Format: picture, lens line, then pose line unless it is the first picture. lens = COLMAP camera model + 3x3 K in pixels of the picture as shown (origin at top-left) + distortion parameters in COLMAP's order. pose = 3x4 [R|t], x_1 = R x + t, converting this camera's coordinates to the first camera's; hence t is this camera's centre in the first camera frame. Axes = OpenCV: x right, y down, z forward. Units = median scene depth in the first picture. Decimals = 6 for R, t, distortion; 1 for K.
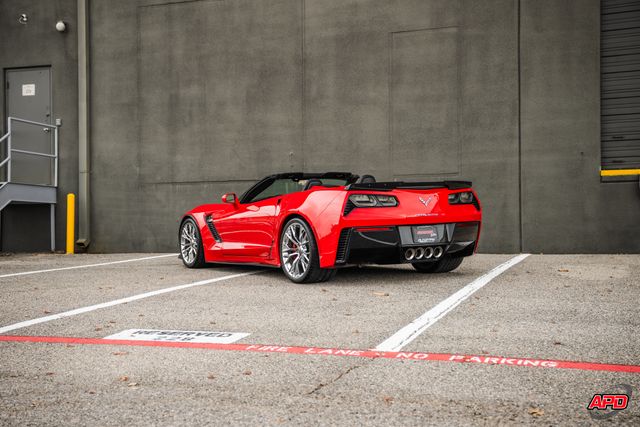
lens RADIAL K [[750.3, 0, 342.1], [0, 750.3, 213.0], [0, 0, 1]] dist [0.103531, 0.010868]
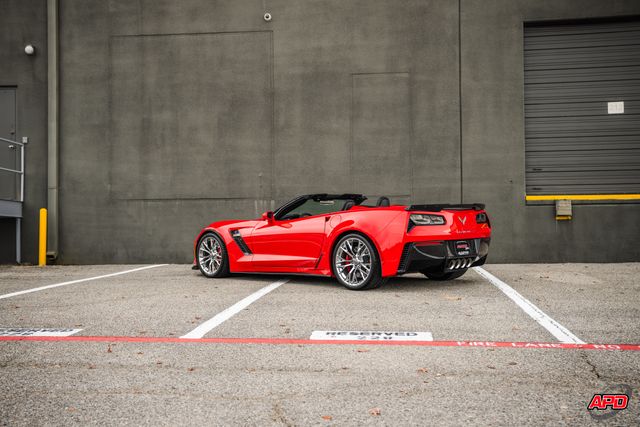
lens RADIAL K [[667.5, 0, 331.7], [0, 667.5, 219.8], [0, 0, 1]] dist [0.055861, 0.026446]
pose [[0.976931, 0.009230, 0.213355, -0.178920], [-0.006801, 0.999903, -0.012114, -0.001207], [-0.213446, 0.010383, 0.976900, 0.000945]]
